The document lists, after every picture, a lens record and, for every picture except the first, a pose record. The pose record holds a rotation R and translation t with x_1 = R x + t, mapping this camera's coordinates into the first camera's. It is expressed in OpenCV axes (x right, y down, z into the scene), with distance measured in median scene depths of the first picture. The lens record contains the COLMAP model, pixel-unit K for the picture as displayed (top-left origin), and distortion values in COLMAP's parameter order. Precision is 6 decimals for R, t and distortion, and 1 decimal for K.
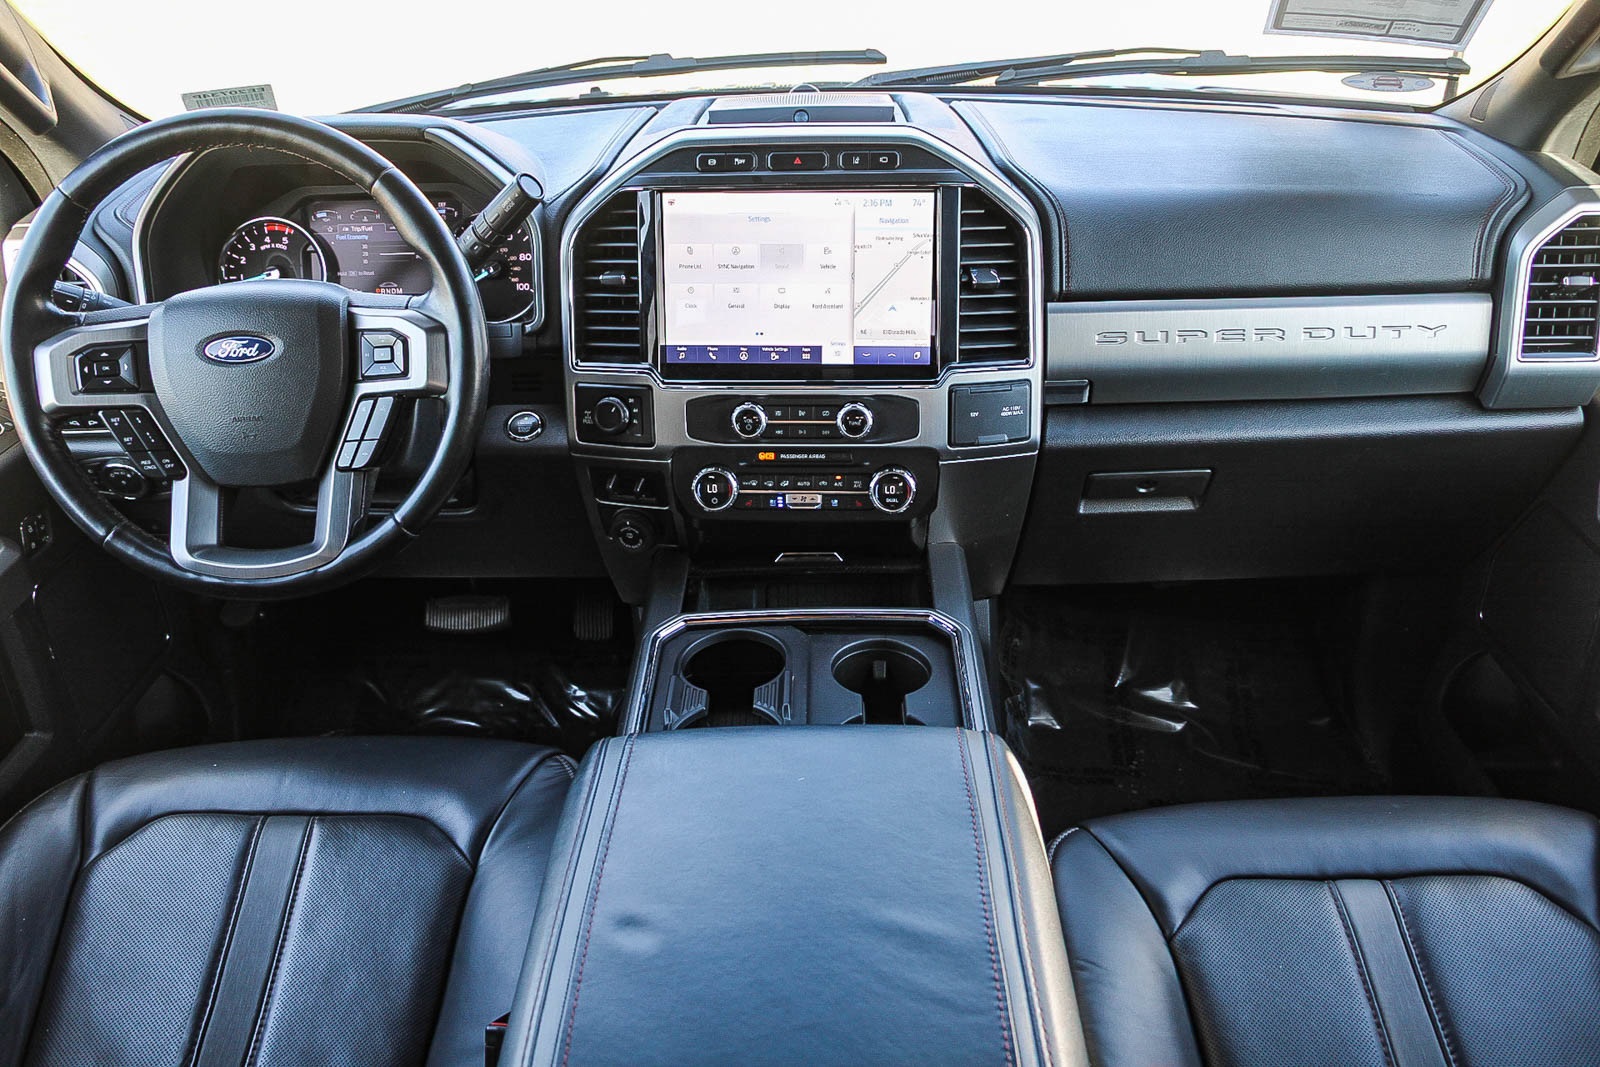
lens RADIAL K [[1310.8, 0, 771.0], [0, 1310.8, 541.3], [0, 0, 1]] dist [-0.007558, 0.023213]
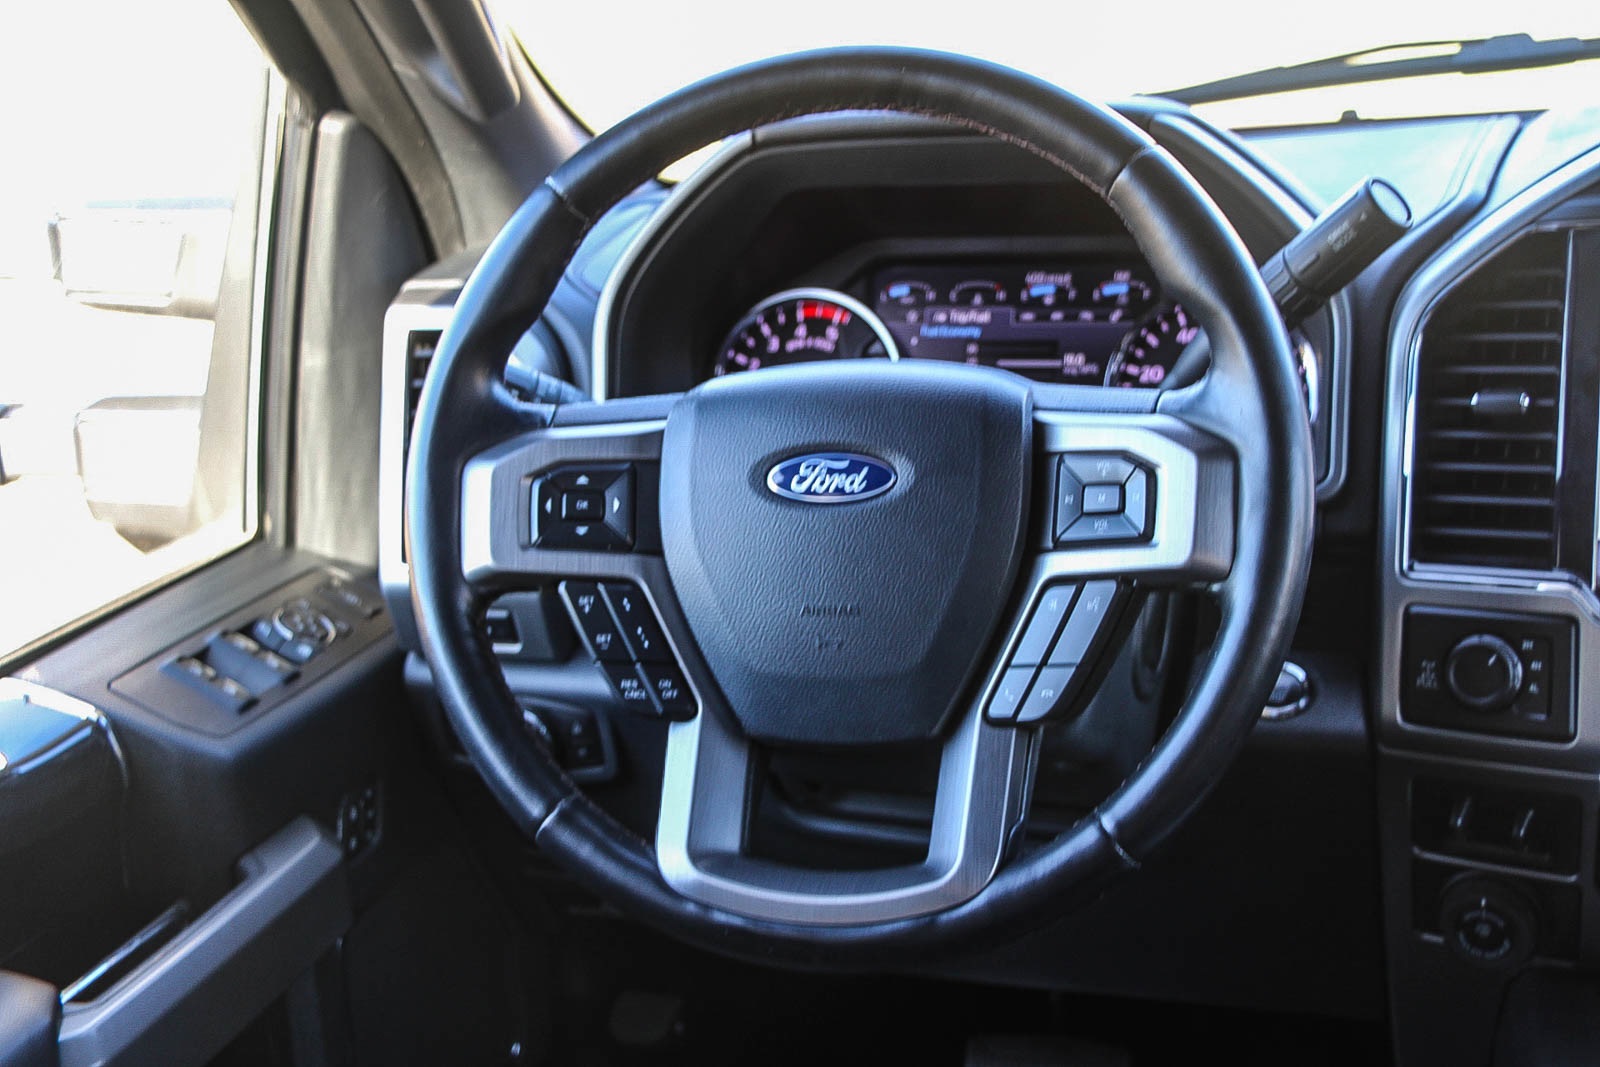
lens RADIAL K [[2347.7, 0, 806.8], [0, 2347.7, 520.1], [0, 0, 1]] dist [0.078142, 0.000000]
pose [[0.963908, 0.044644, -0.262467, -0.136722], [-0.096410, 0.977463, -0.187805, 0.038788], [0.248167, 0.206331, 0.946488, 0.090504]]
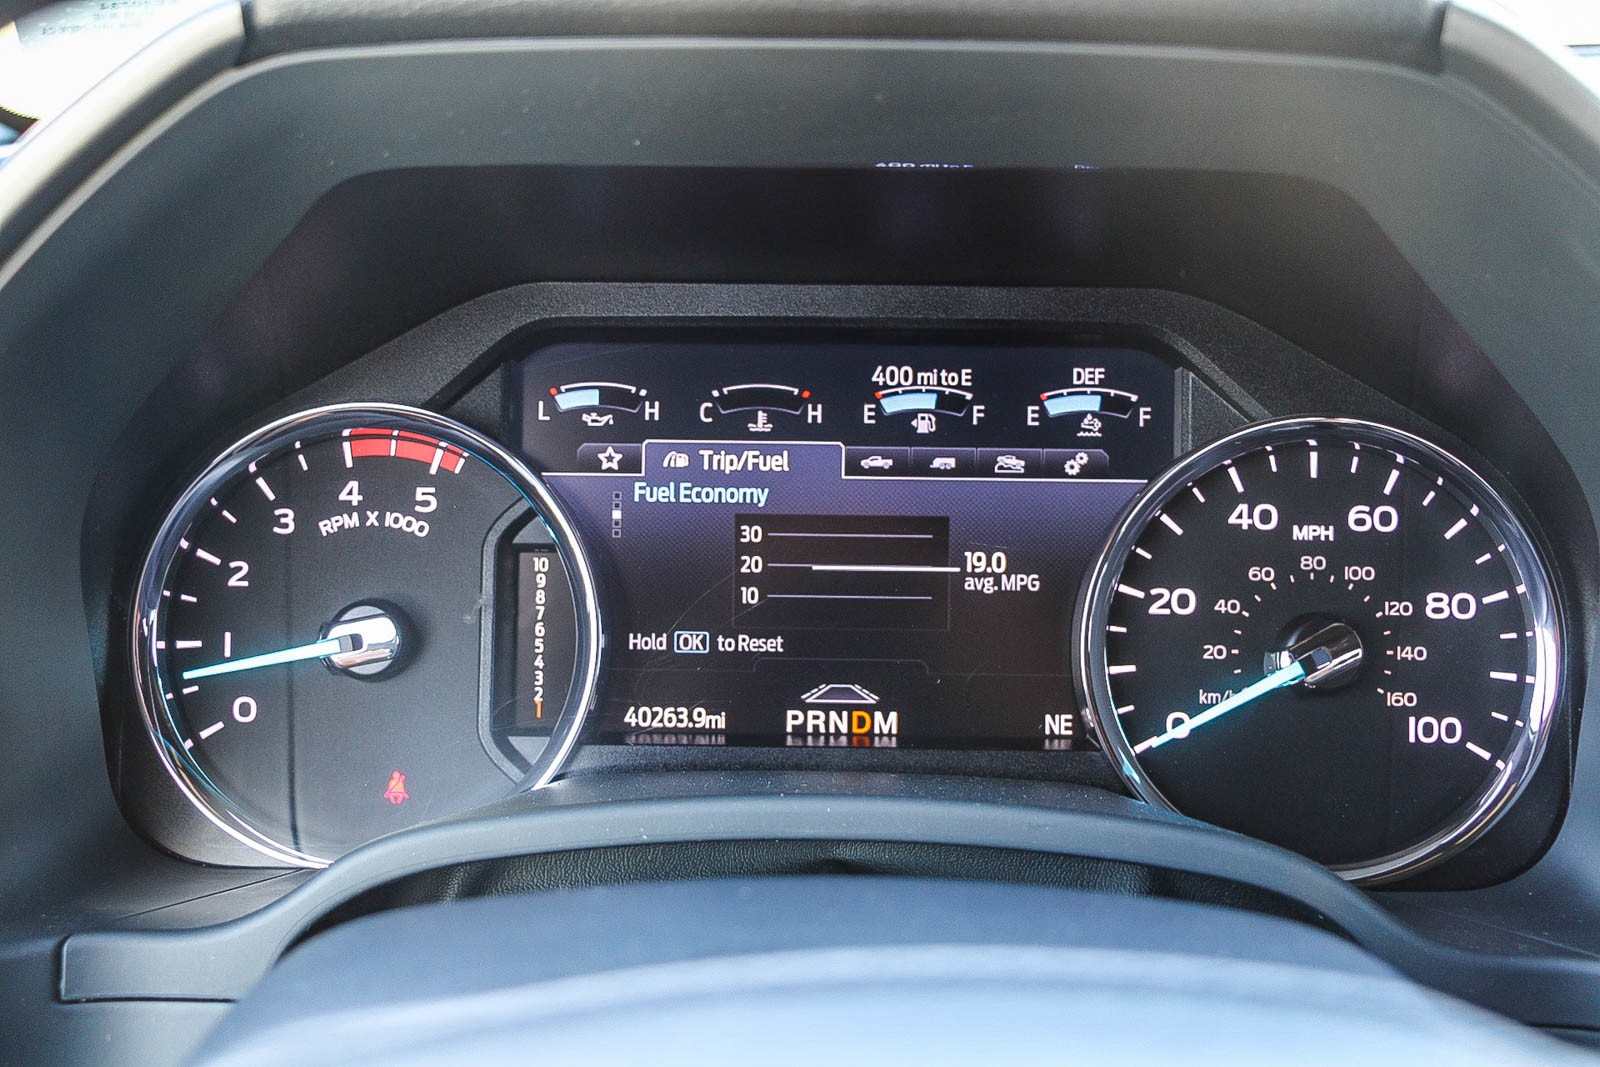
lens RADIAL K [[2140.8, 0, 795.2], [0, 2140.8, 535.2], [0, 0, 1]] dist [0.079527, 0.000000]
pose [[0.999429, 0.032857, 0.007836, -0.354682], [-0.031435, 0.989615, -0.140263, -0.197487], [-0.012363, 0.139937, 0.990083, 0.710433]]
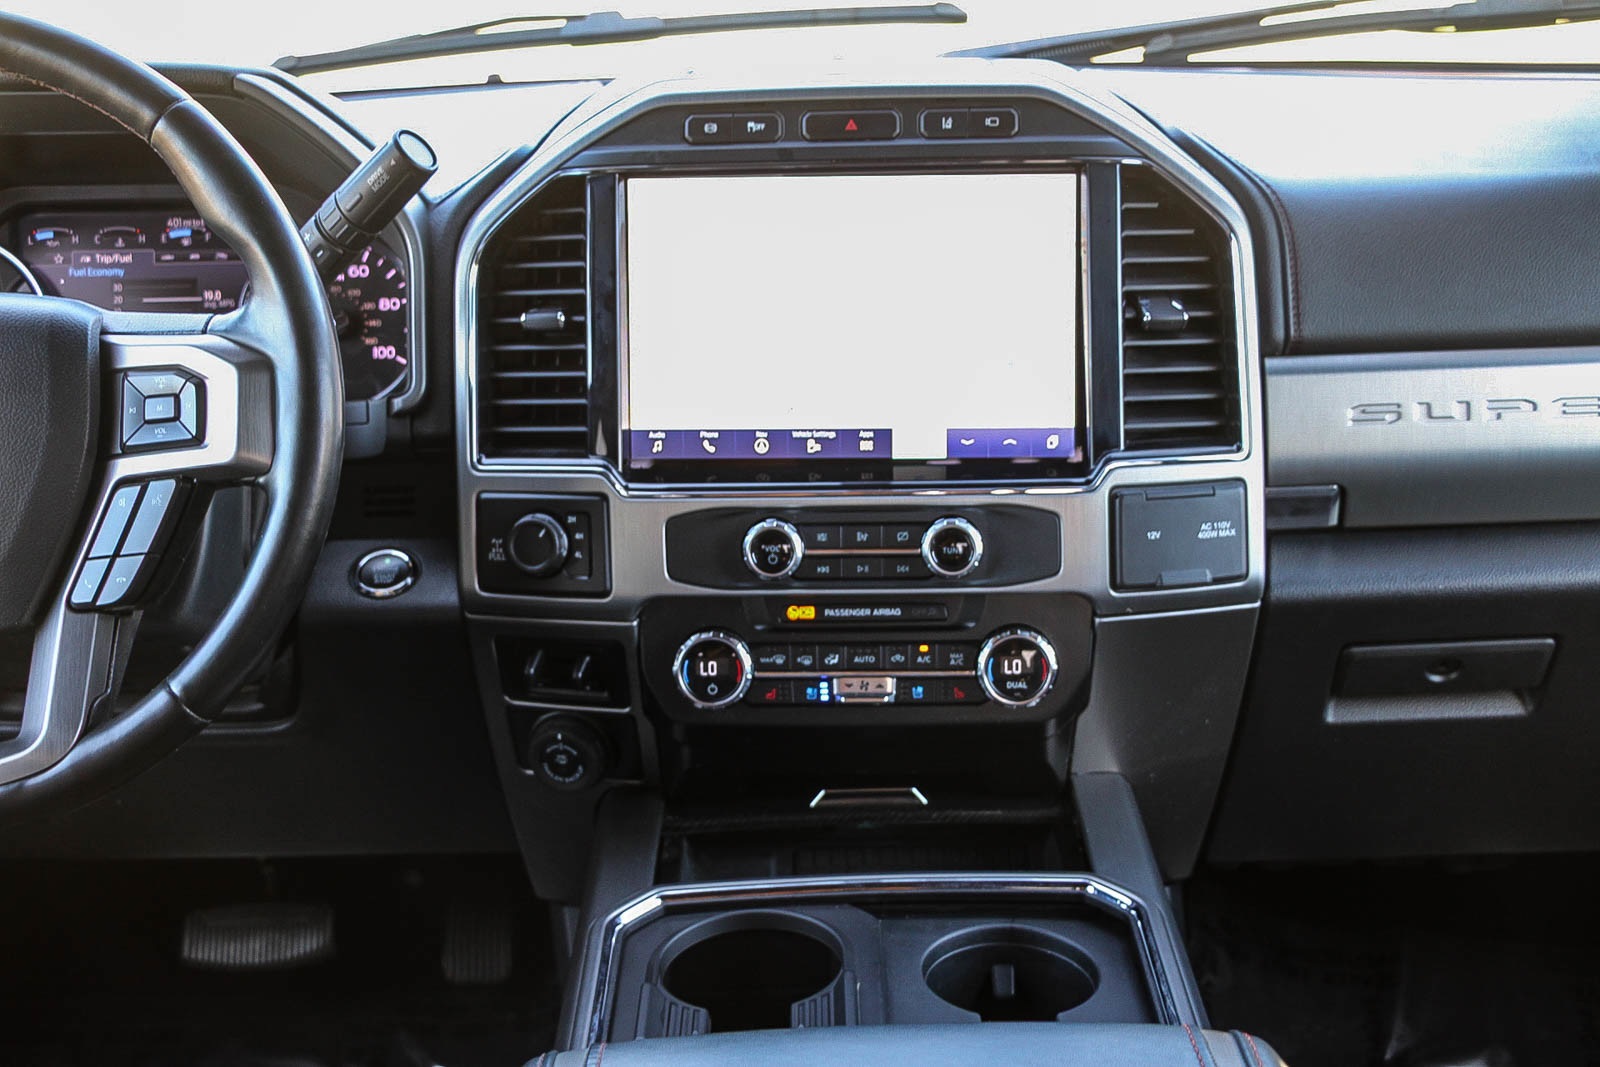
lens RADIAL K [[2140.8, 0, 787.7], [0, 2140.8, 527.2], [0, 0, 1]] dist [0.079527, 0.000000]
pose [[0.999681, -0.003738, 0.024993, -0.033711], [0.007905, 0.985618, -0.168801, 0.060268], [-0.024003, 0.168945, 0.985333, 0.045867]]
